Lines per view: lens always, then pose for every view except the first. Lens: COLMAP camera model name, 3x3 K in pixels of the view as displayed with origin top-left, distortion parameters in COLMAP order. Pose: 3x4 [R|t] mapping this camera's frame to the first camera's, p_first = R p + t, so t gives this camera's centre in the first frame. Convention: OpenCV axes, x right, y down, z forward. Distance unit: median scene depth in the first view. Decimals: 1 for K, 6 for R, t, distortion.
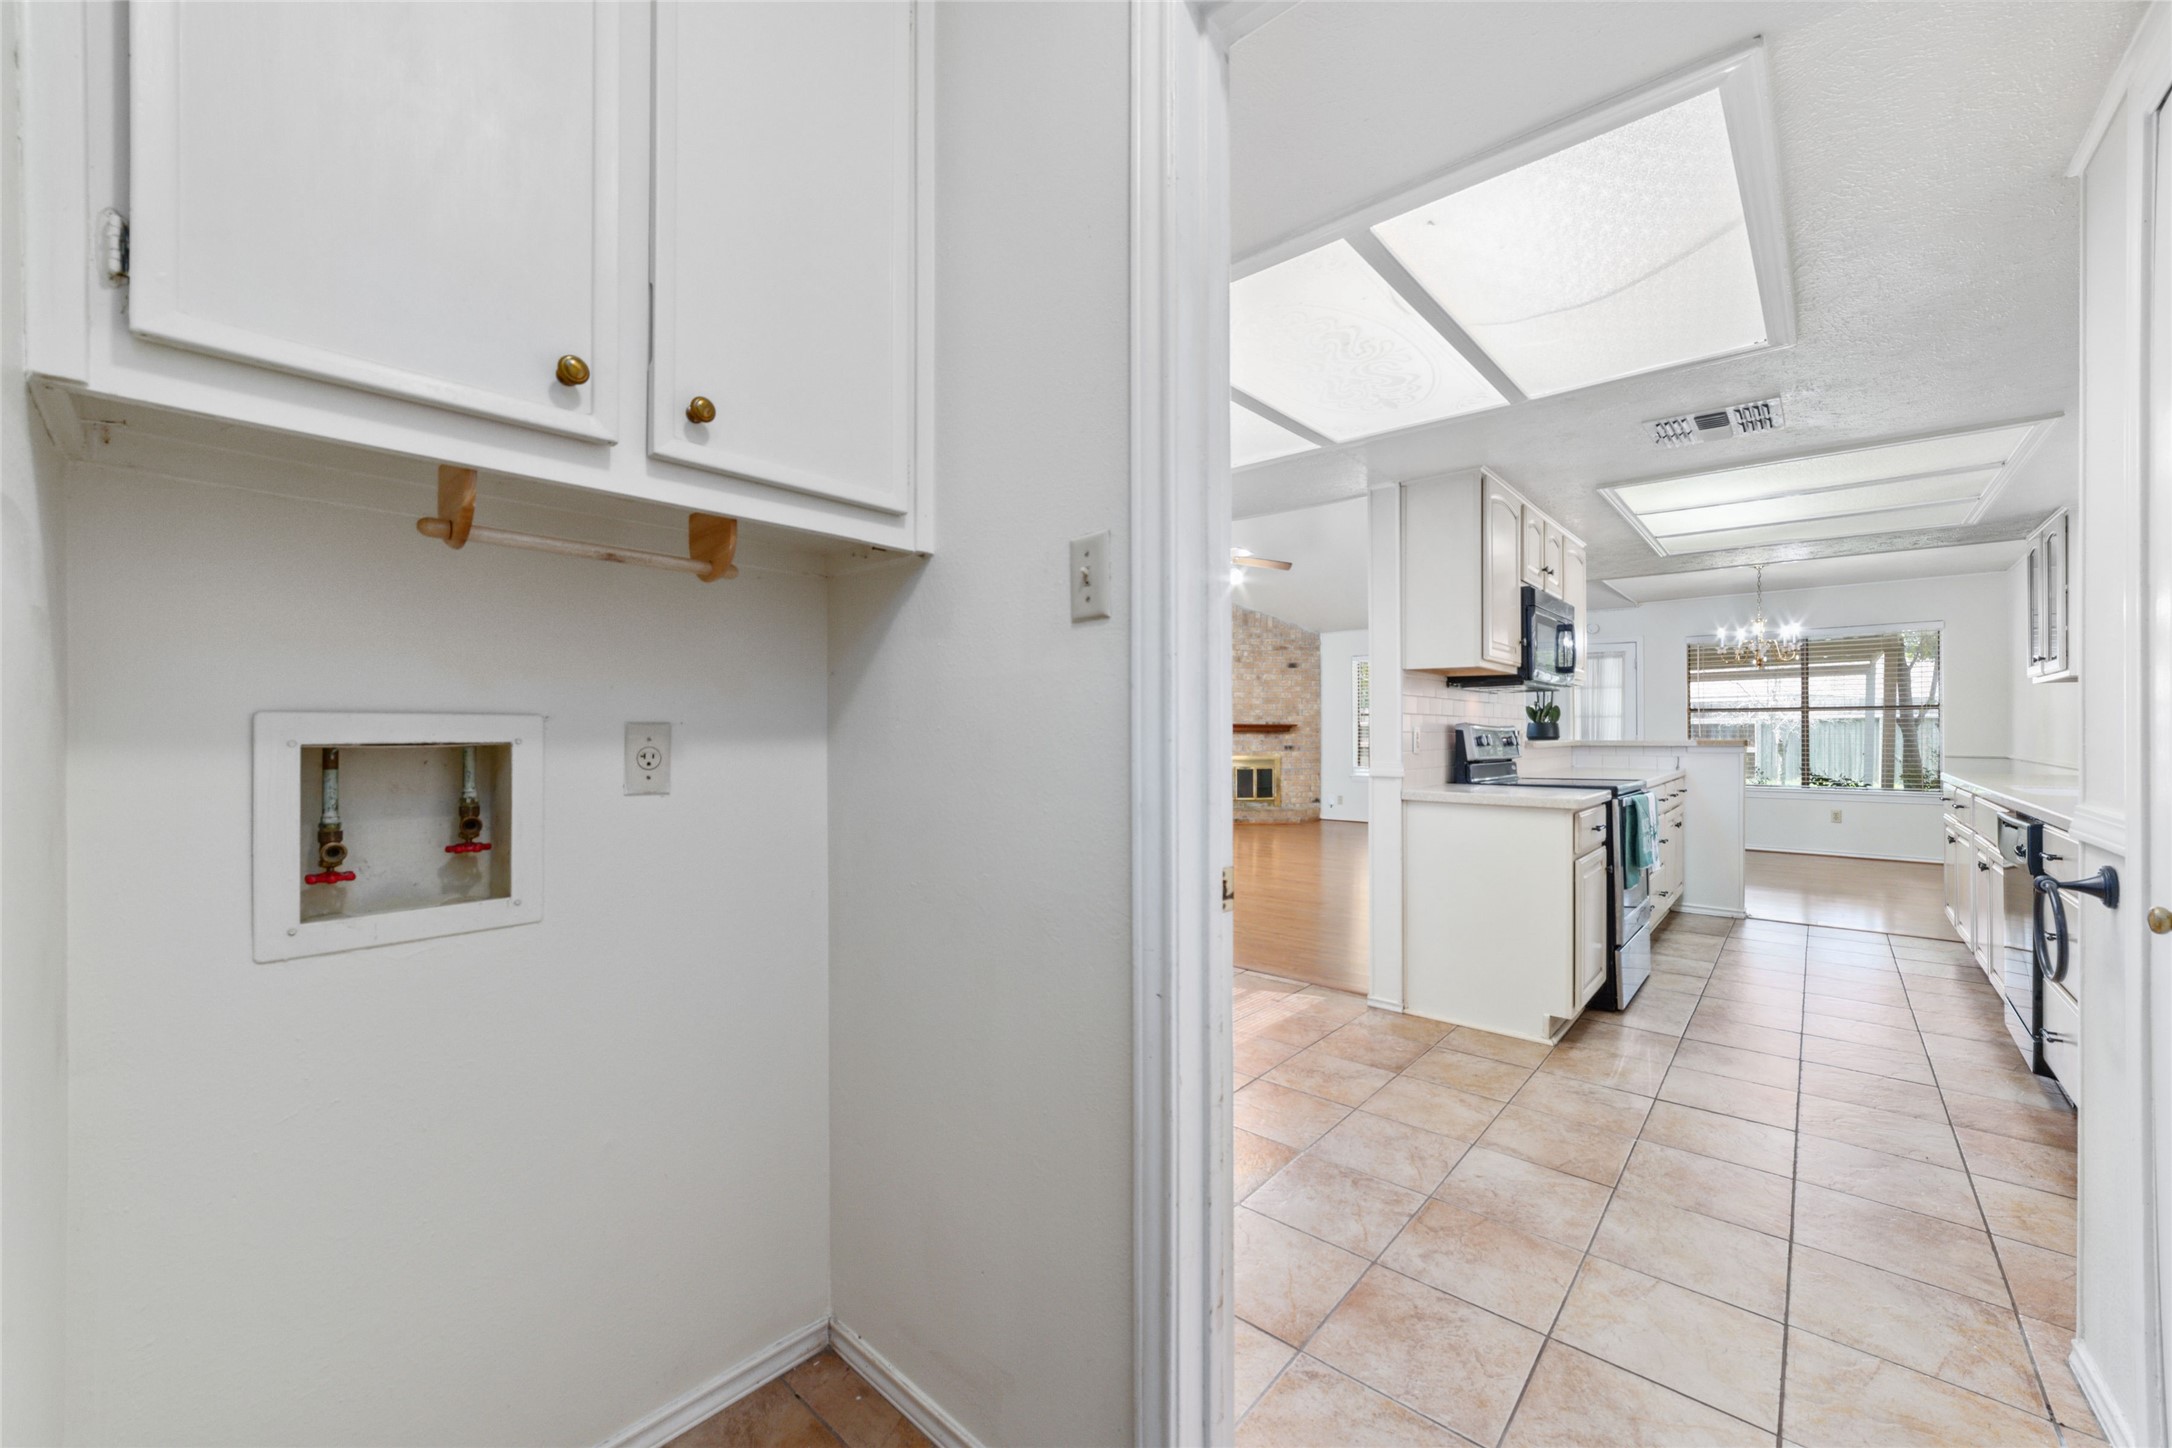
lens RADIAL K [[831.1, 0, 1087.0], [0, 831.1, 724.6], [0, 0, 1]] dist [-0.019816, 0.006408]
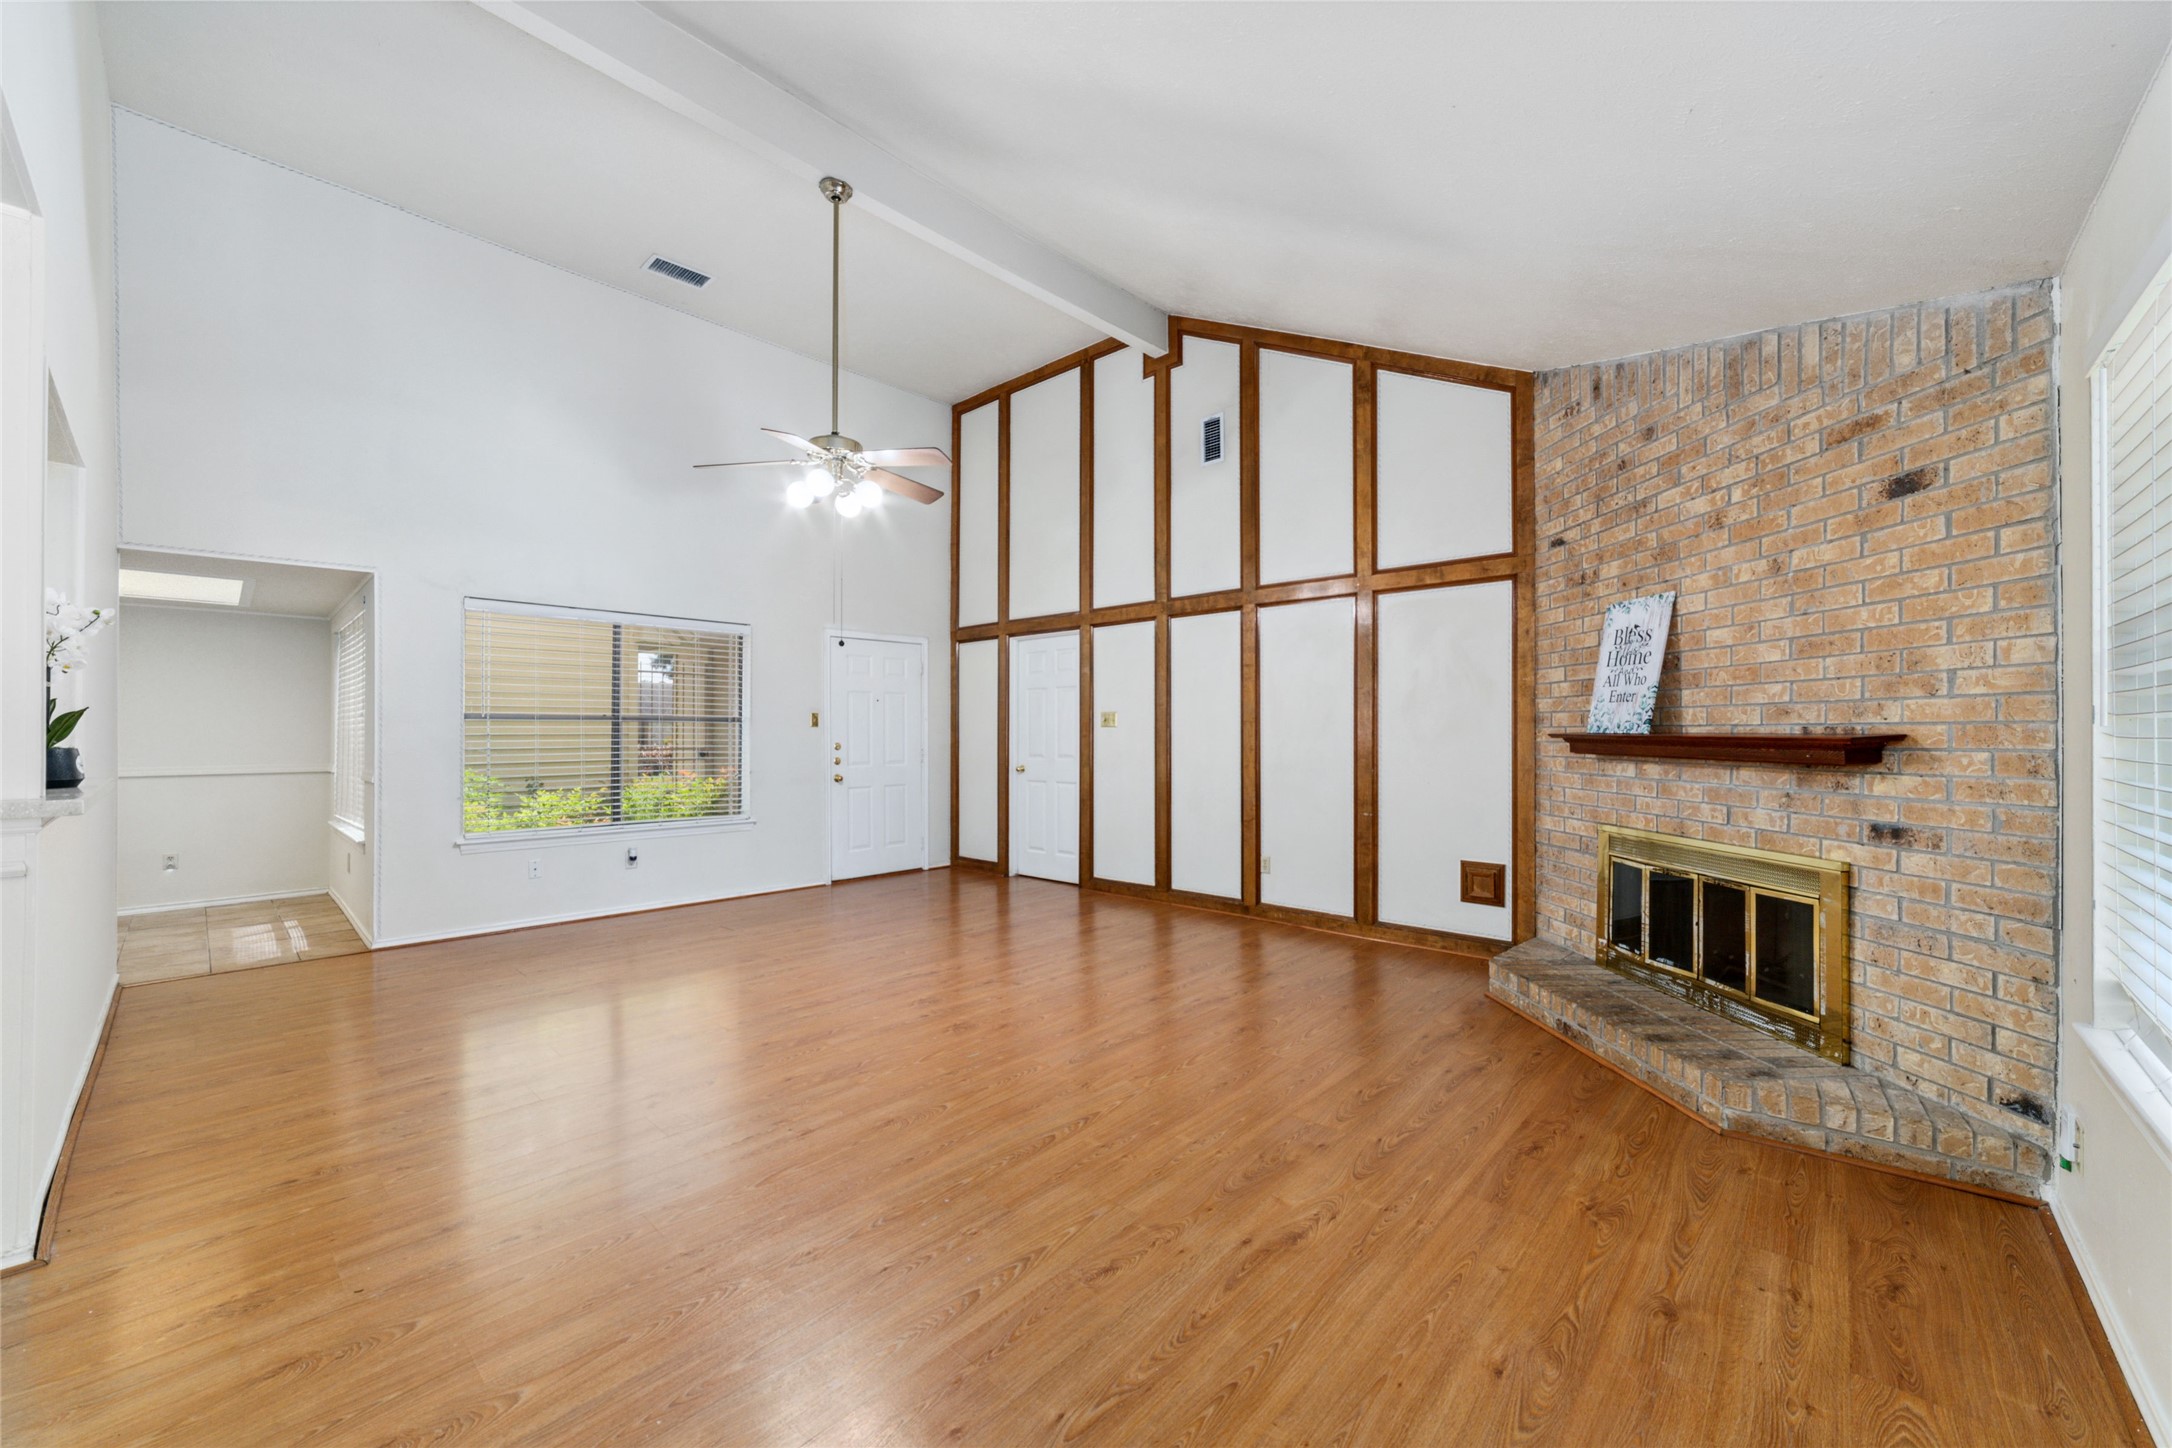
lens RADIAL K [[831.1, 0, 1090.0], [0, 831.1, 731.7], [0, 0, 1]] dist [-0.019816, 0.006408]
pose [[-0.013745, -0.002678, -0.999902, 1.341567], [0.008278, 0.999962, -0.002792, -0.007787], [0.999871, -0.008316, -0.013723, 2.152513]]
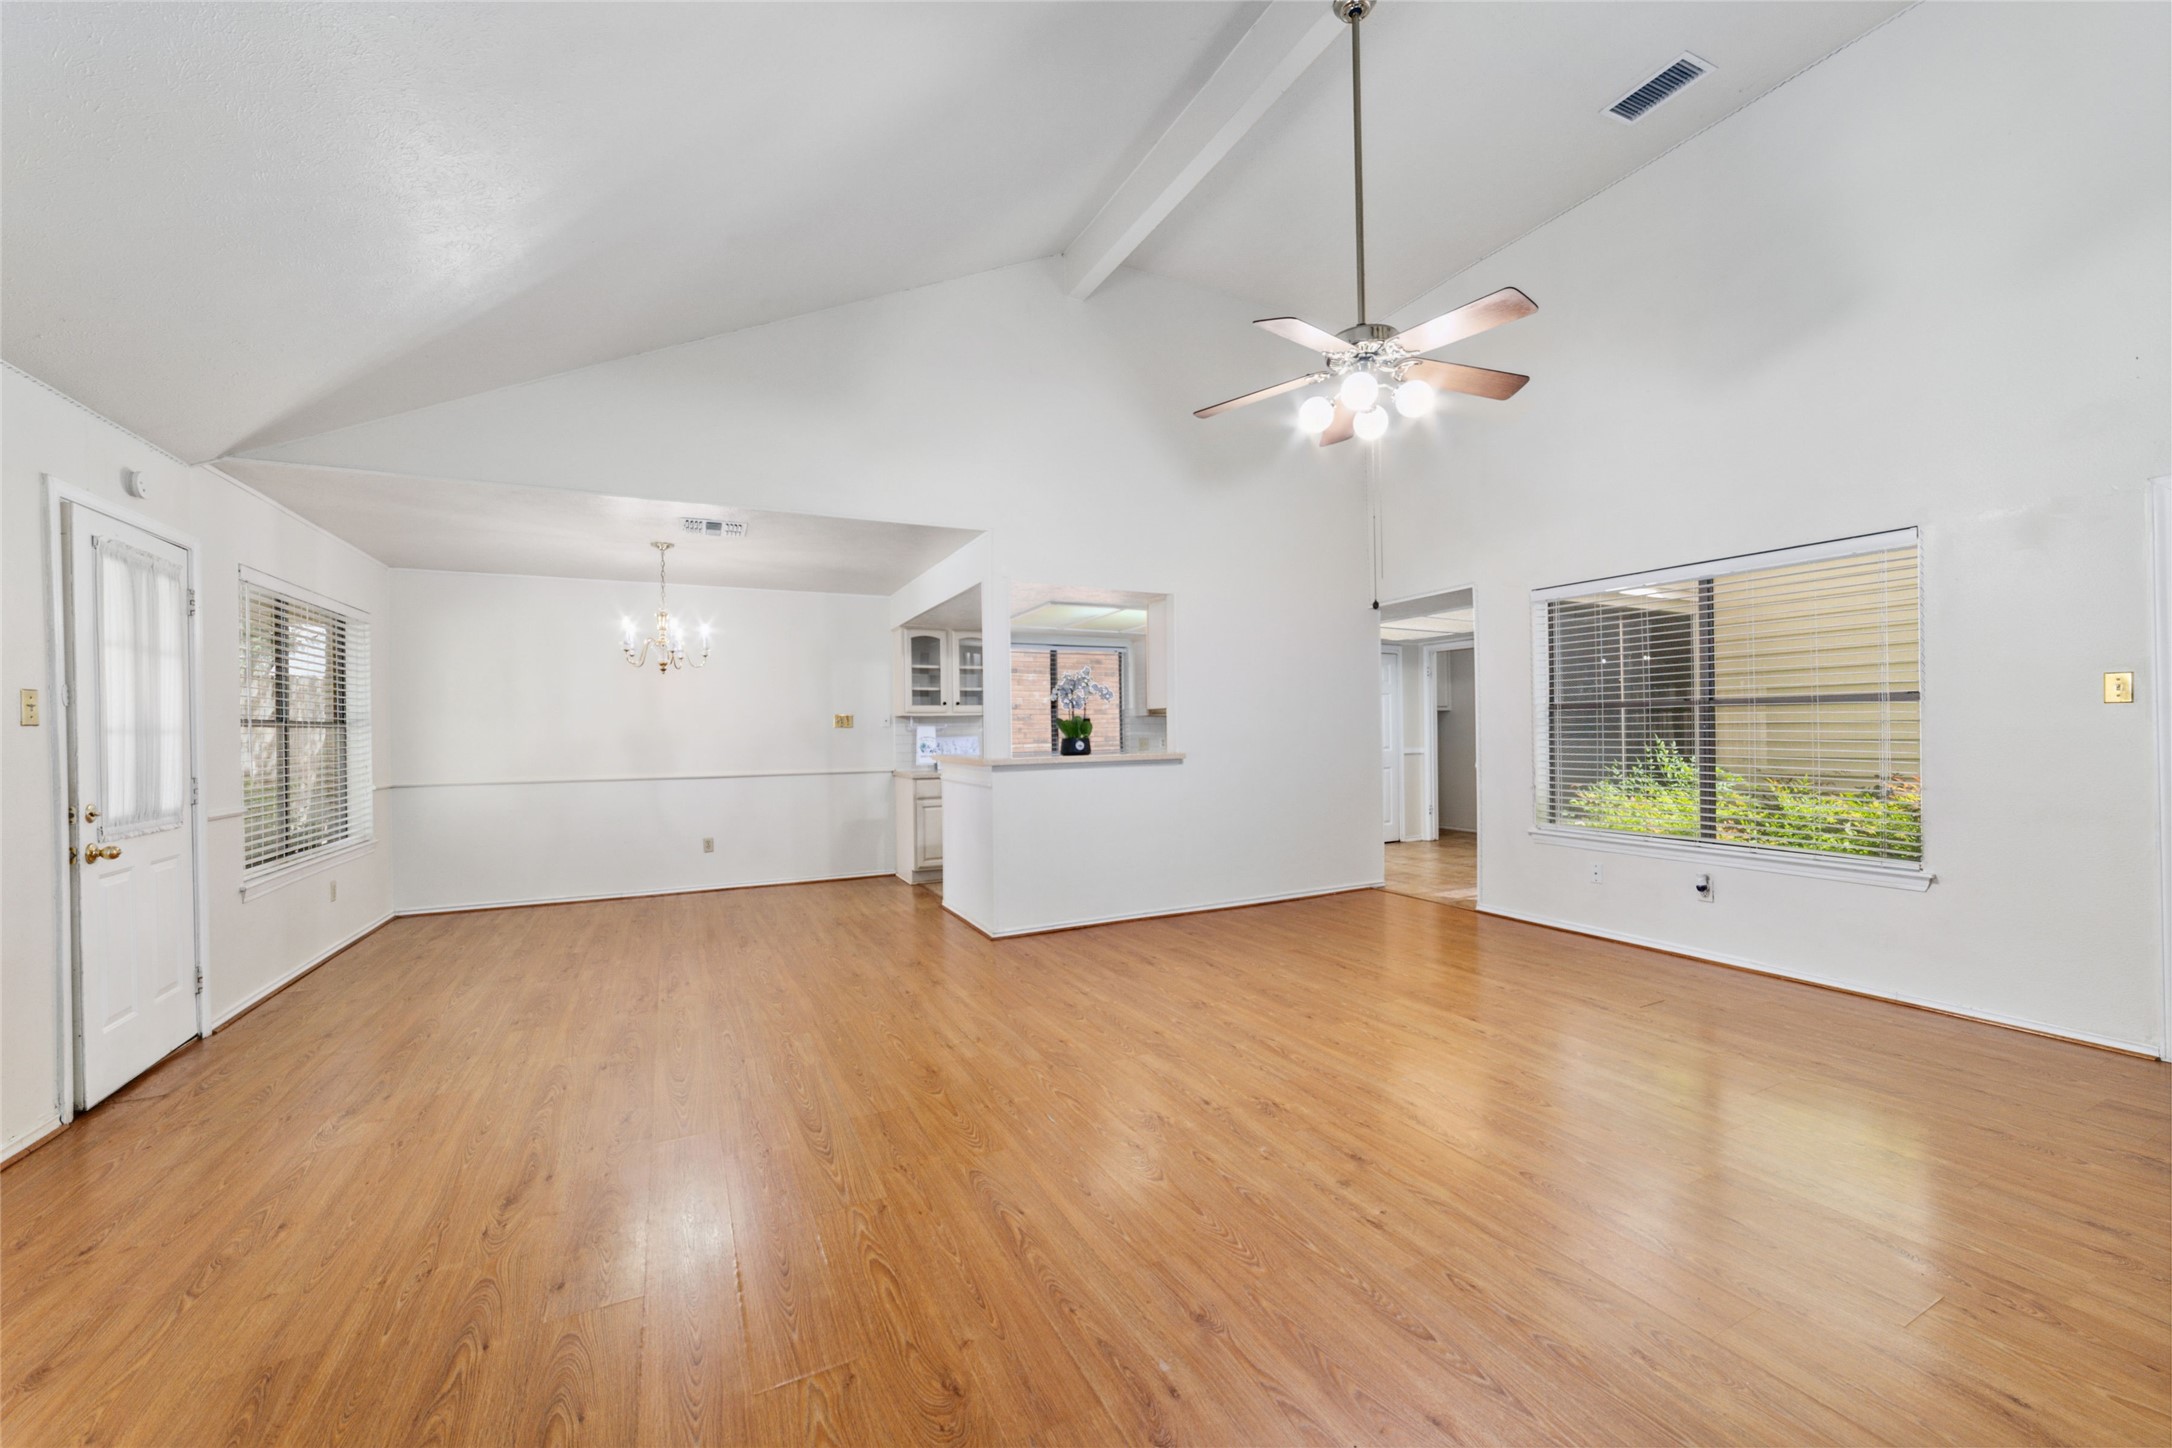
lens RADIAL K [[831.1, 0, 1084.8], [0, 831.1, 730.4], [0, 0, 1]] dist [-0.019816, 0.006408]
pose [[-0.926694, 0.013721, 0.375566, 0.229764], [0.012352, 0.999905, -0.006053, -0.008197], [-0.375613, -0.000970, -0.926776, 2.650996]]
